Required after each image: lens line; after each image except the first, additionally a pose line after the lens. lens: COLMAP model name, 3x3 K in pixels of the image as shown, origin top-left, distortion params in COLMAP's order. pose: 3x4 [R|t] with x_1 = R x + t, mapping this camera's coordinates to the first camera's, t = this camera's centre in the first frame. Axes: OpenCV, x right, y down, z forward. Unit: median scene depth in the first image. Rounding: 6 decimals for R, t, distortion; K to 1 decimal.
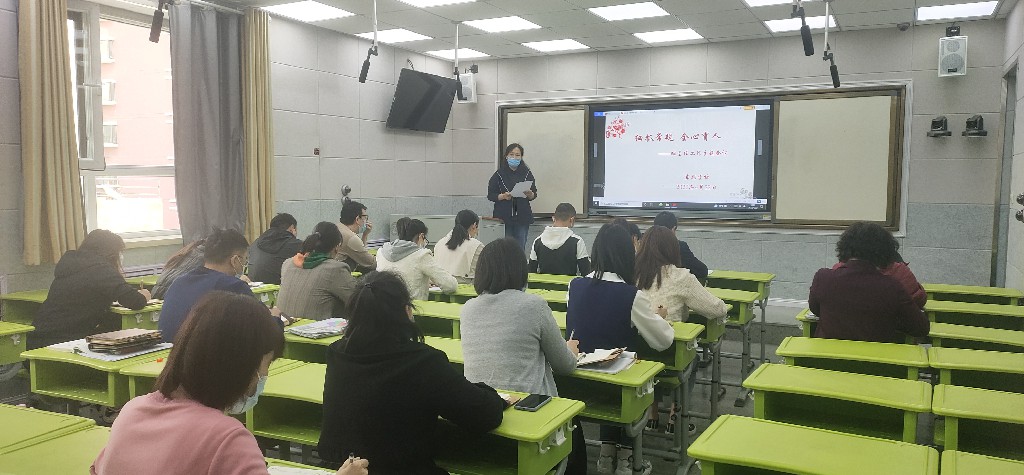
lens RADIAL K [[761.7, 0, 504.7], [0, 761.7, 240.8], [0, 0, 1]] dist [0.070915, -0.048151]
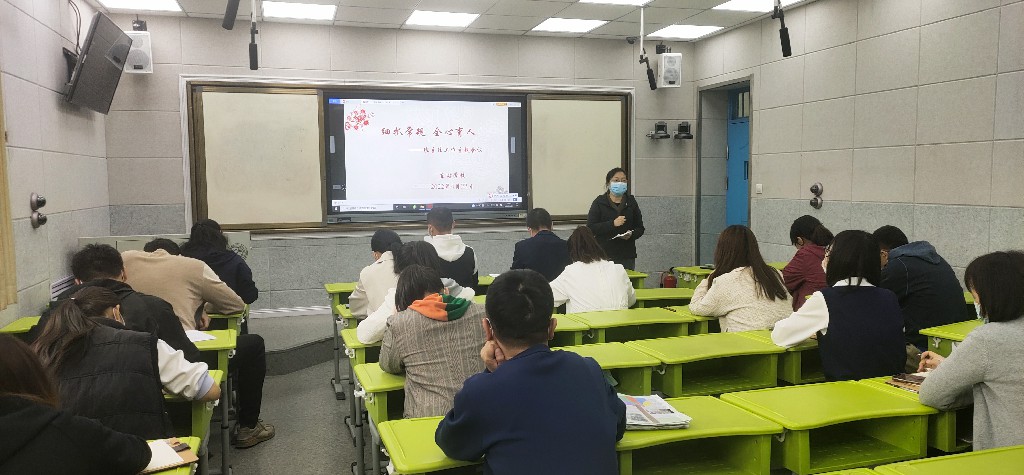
lens RADIAL K [[761.7, 0, 507.8], [0, 761.7, 242.9], [0, 0, 1]] dist [0.070915, -0.048151]
pose [[0.715679, -0.072385, 0.694668, -0.368520], [0.070674, 0.997015, 0.031079, -0.027060], [-0.694845, 0.026853, 0.718658, 0.302630]]
